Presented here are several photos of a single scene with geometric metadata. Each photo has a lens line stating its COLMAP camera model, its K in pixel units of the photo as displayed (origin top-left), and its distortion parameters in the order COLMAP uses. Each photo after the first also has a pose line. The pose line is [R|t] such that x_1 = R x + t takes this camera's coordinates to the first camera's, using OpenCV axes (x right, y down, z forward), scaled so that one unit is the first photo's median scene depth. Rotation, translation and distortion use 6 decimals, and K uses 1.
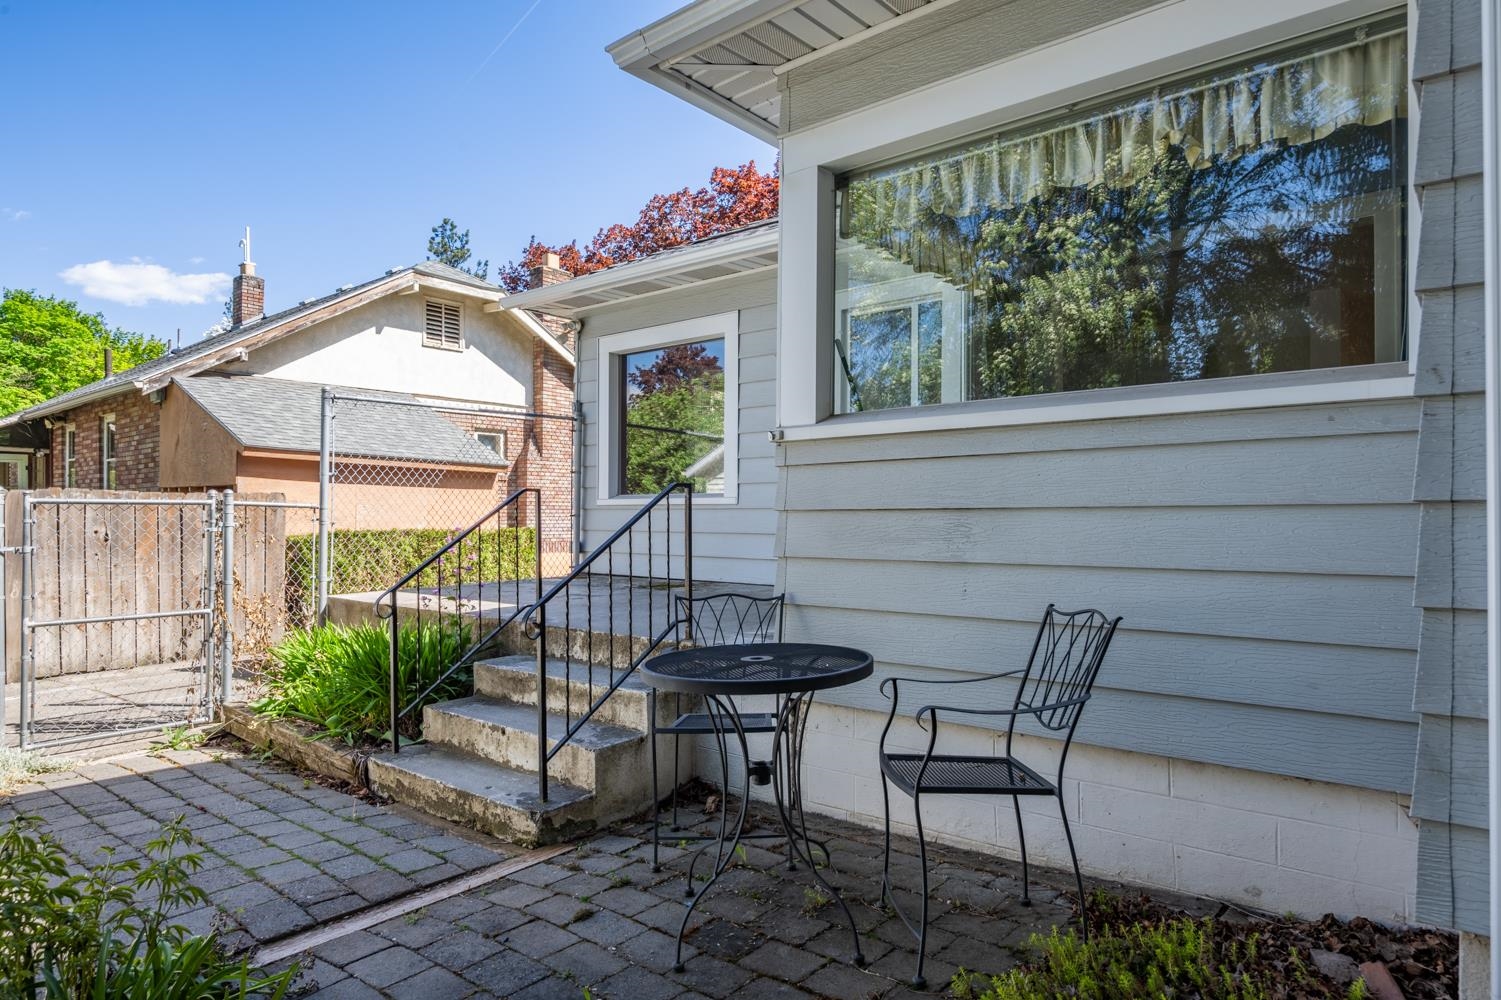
lens RADIAL K [[886.7, 0, 748.0], [0, 886.7, 508.1], [0, 0, 1]] dist [-0.003439, -0.000496]
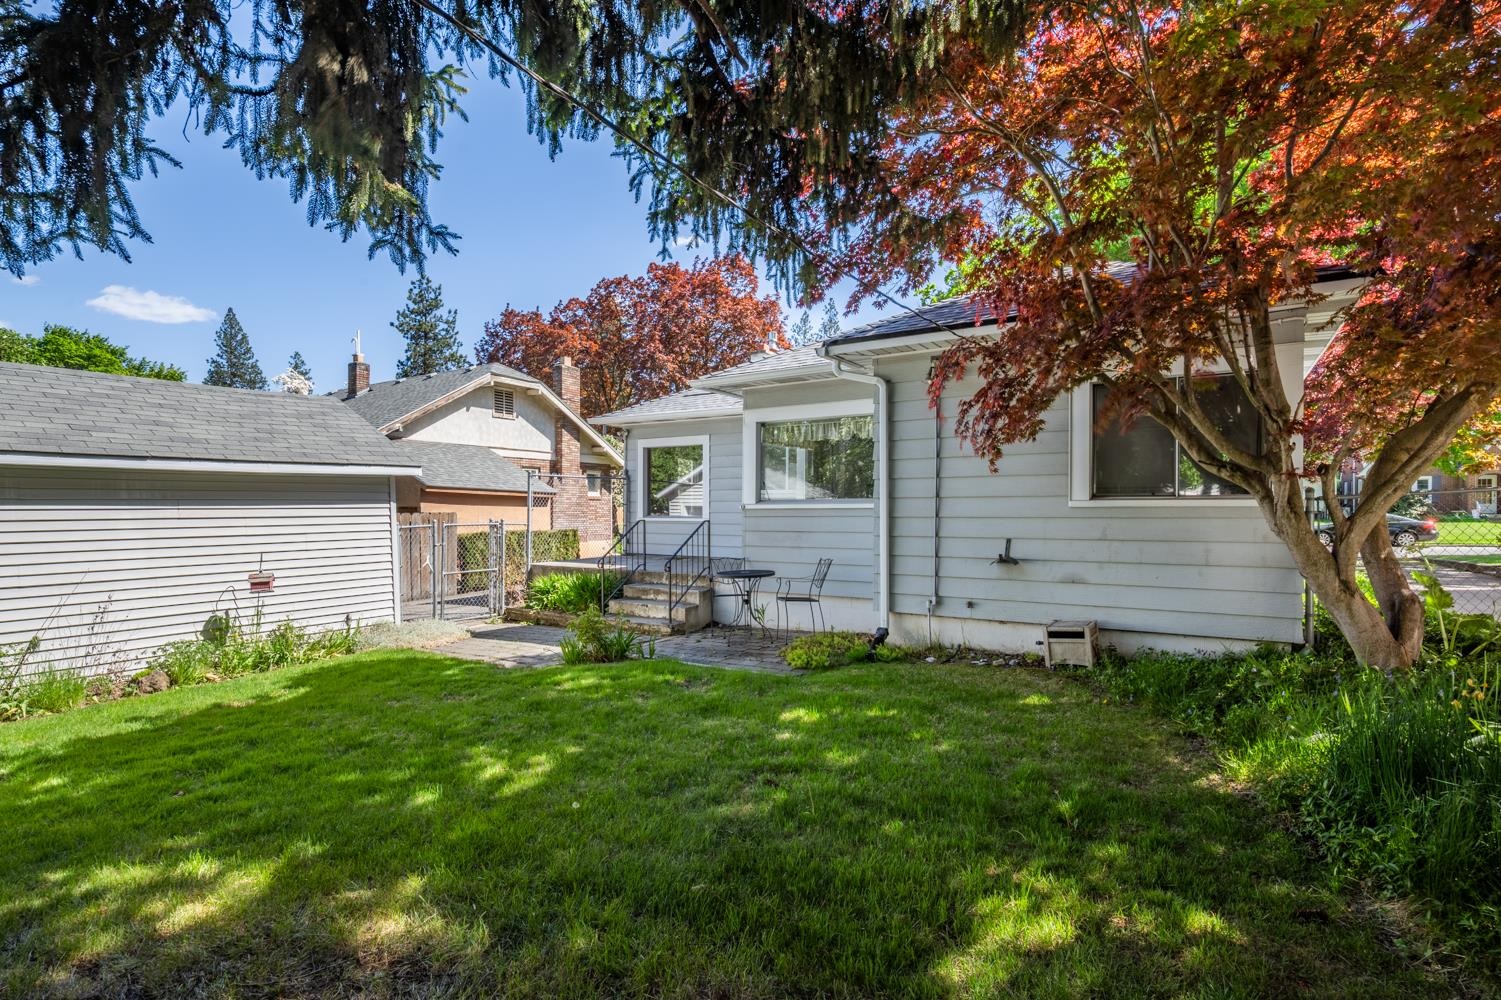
lens RADIAL K [[714.8, 0, 750.5], [0, 714.8, 500.0], [0, 0, 1]] dist [-0.001136, -0.000333]
pose [[0.991836, 0.001732, 0.127504, -0.214263], [-0.000896, 0.999978, -0.006617, -0.073181], [-0.127513, 0.006448, 0.991816, -1.238721]]
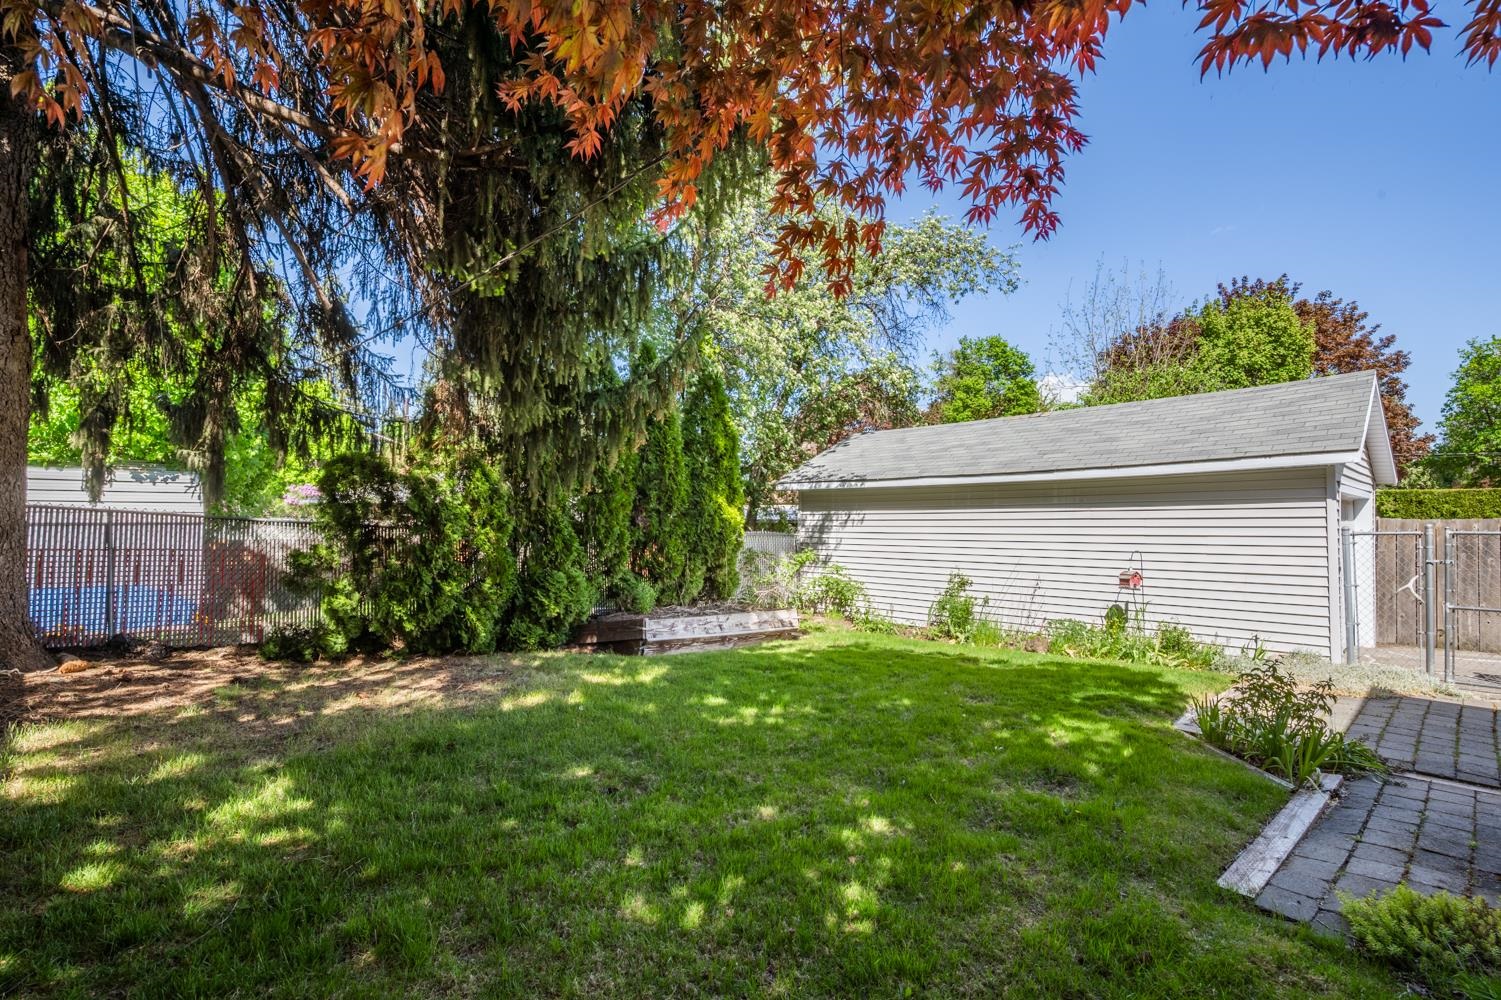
lens RADIAL K [[699.3, 0, 758.4], [0, 699.3, 518.4], [0, 0, 1]] dist [-0.000695, 0.000169]
pose [[-0.135874, -0.000156, -0.990726, 0.678055], [0.011201, 0.999936, -0.001694, -0.050939], [0.990663, -0.011328, -0.135864, -0.151438]]
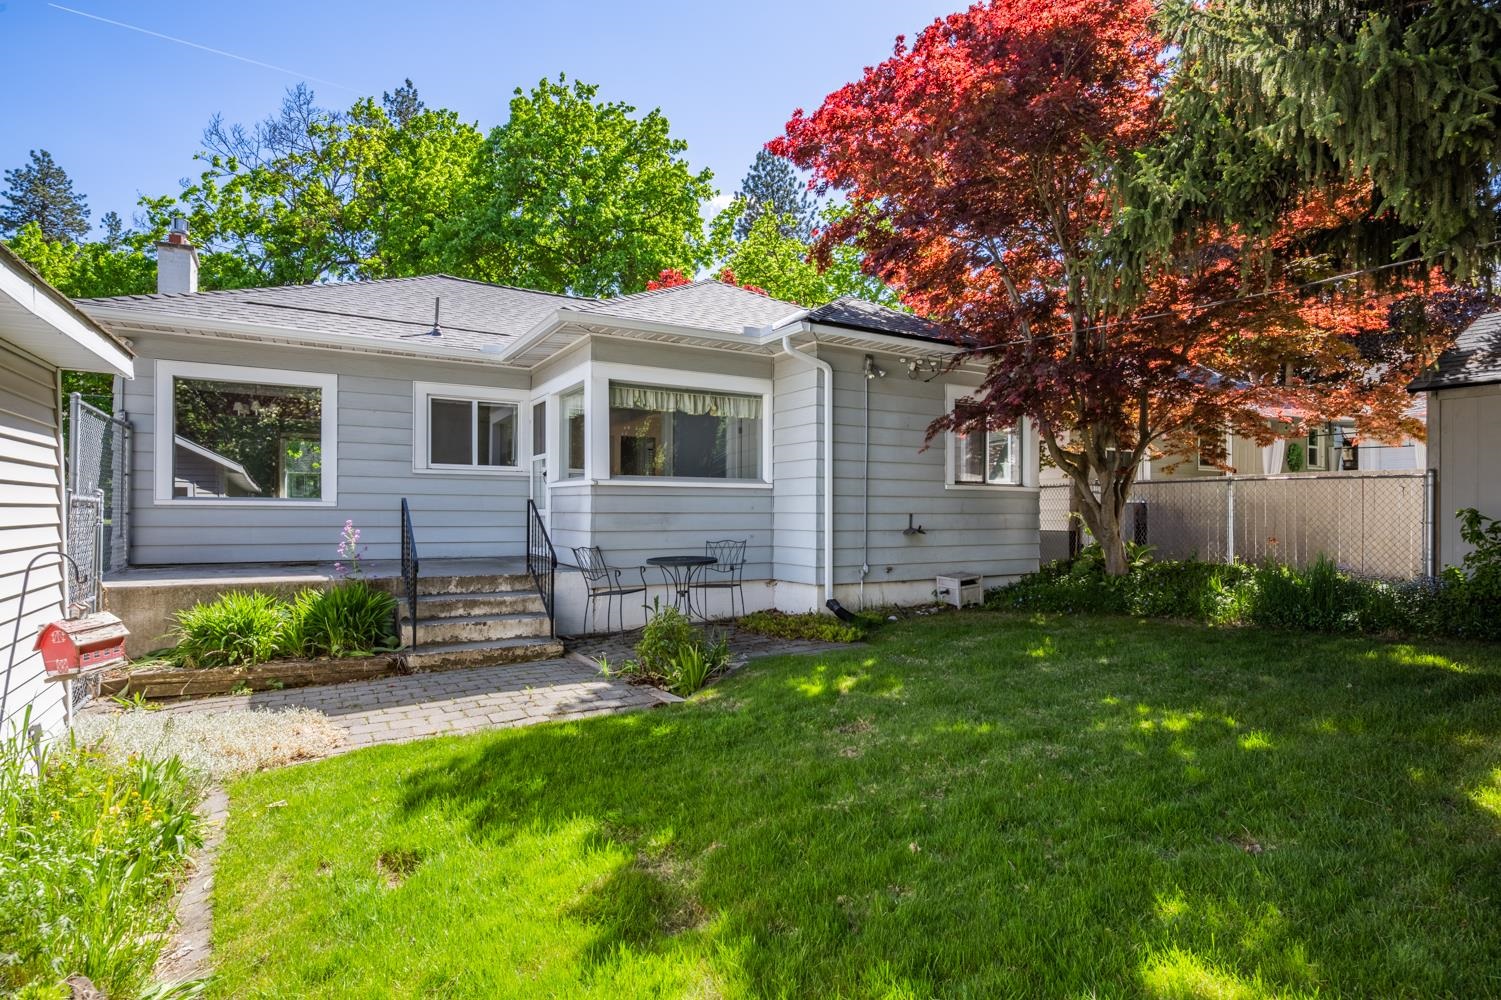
lens RADIAL K [[769.8, 0, 748.8], [0, 769.8, 508.8], [0, 0, 1]] dist [0.000952, 0.001002]
pose [[0.342983, 0.011364, 0.939273, -1.514352], [-0.009872, 0.999915, -0.008493, 0.004674], [-0.939290, -0.006360, 0.343066, -0.121603]]
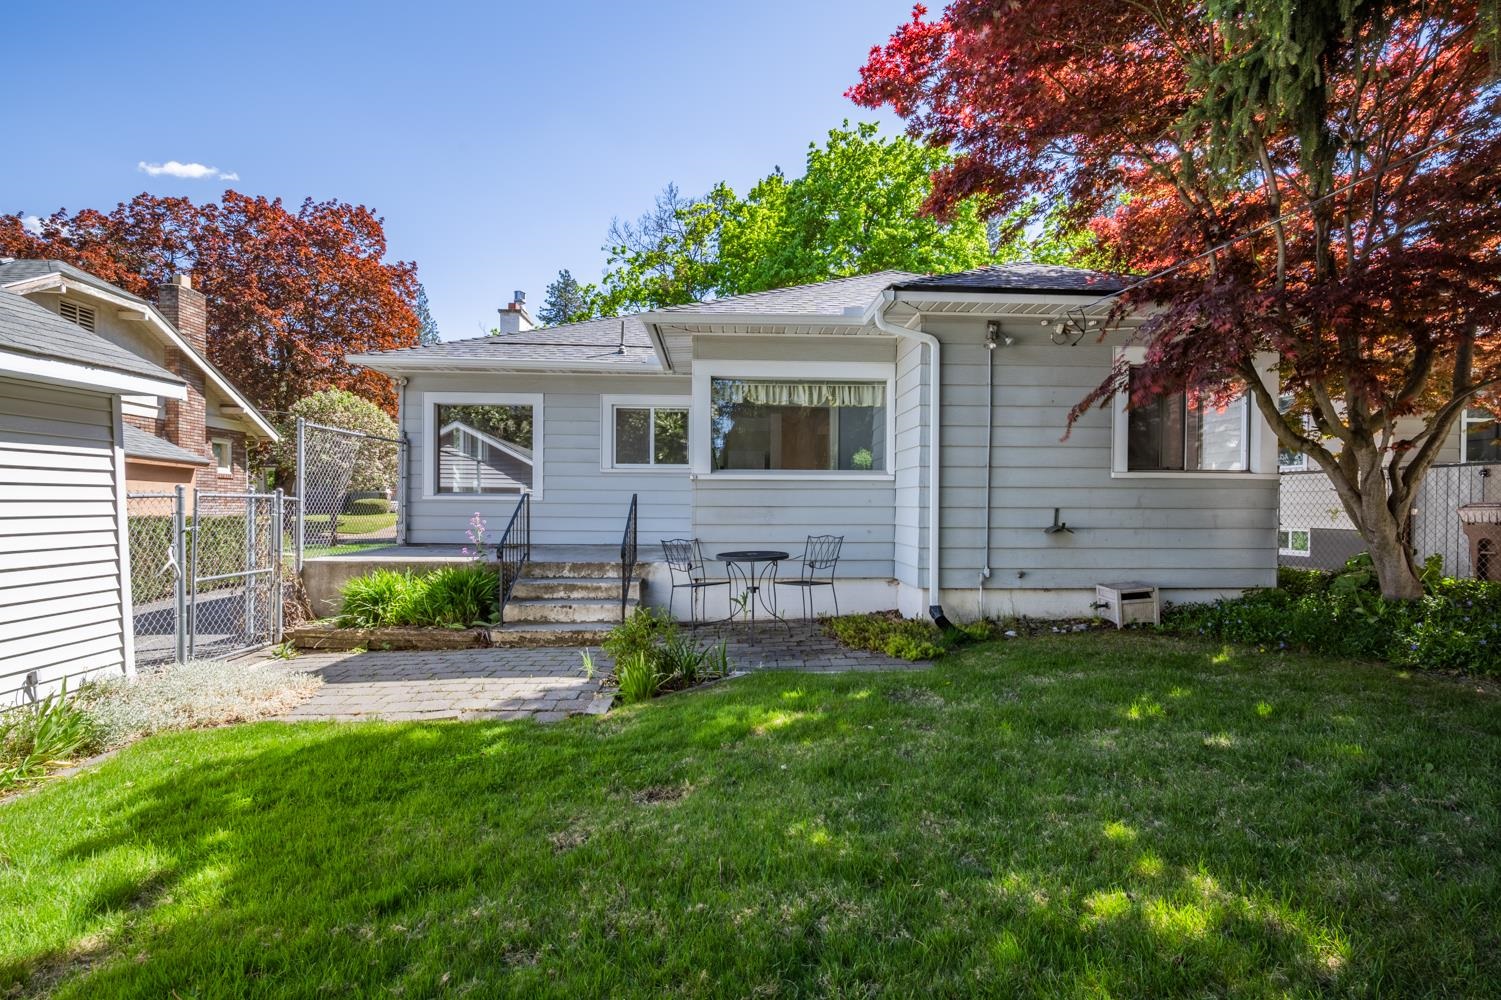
lens RADIAL K [[648.8, 0, 753.6], [0, 648.8, 509.2], [0, 0, 1]] dist [-0.003798, -0.000611]
pose [[0.740826, 0.002346, 0.671693, -0.908462], [-0.011578, 0.999890, 0.009277, -0.006737], [-0.671597, -0.014649, 0.740772, -0.425103]]
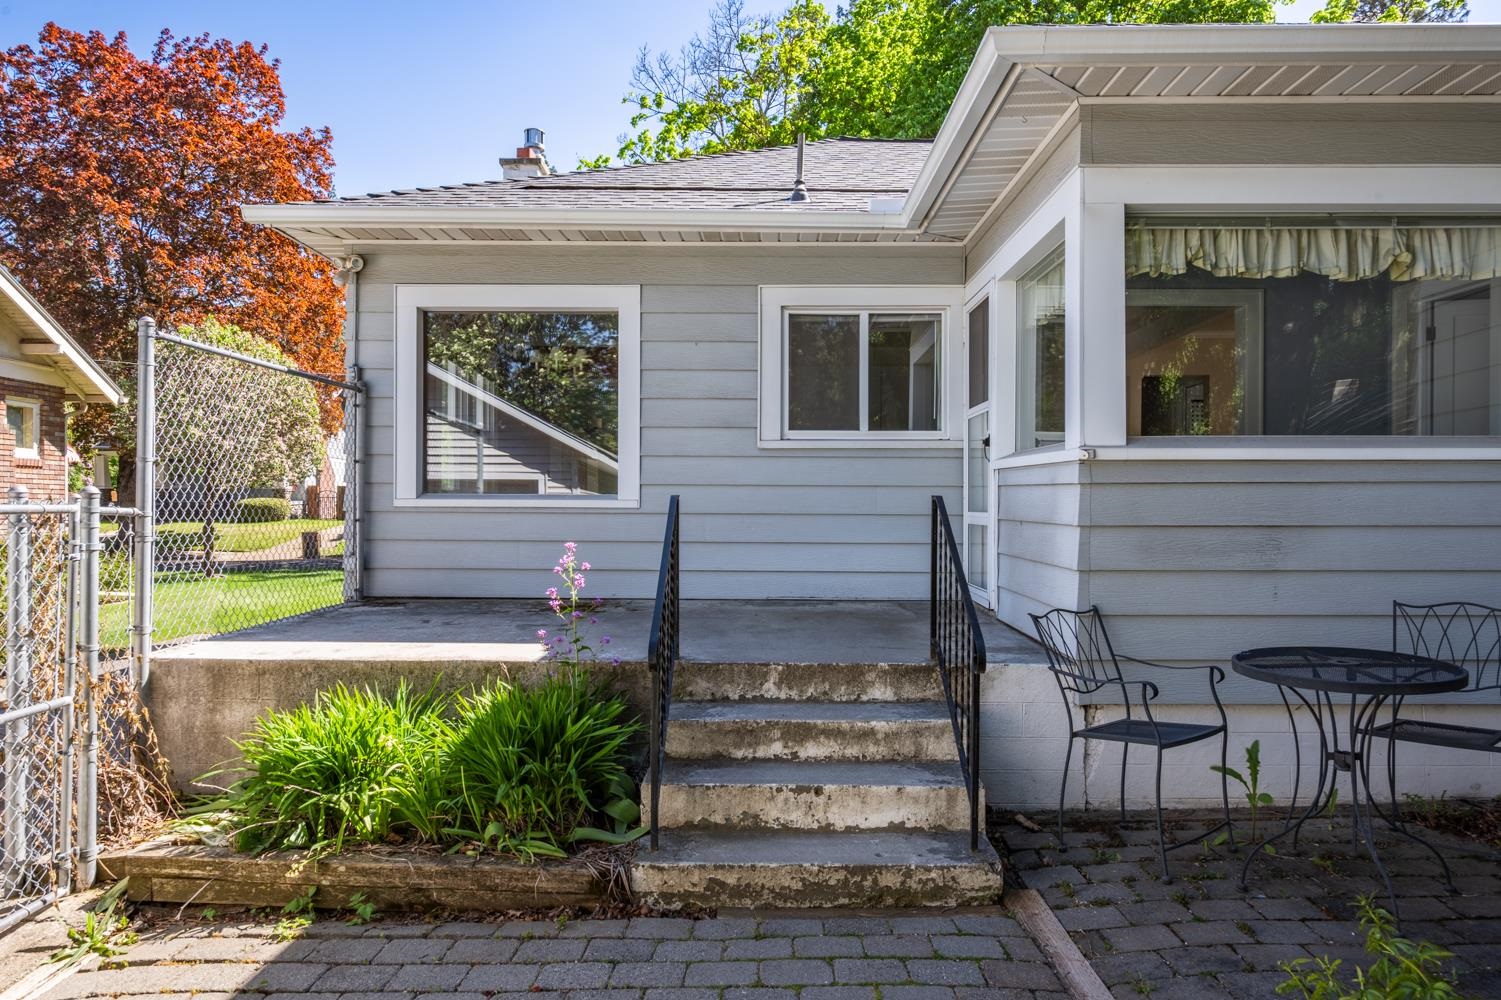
lens RADIAL K [[961.8, 0, 756.8], [0, 961.8, 507.6], [0, 0, 1]] dist [0.004847, -0.003376]
pose [[0.776768, 0.002558, 0.629782, -0.805107], [-0.008712, 0.999940, 0.006684, -0.019313], [-0.629727, -0.010679, 0.776743, 0.299807]]
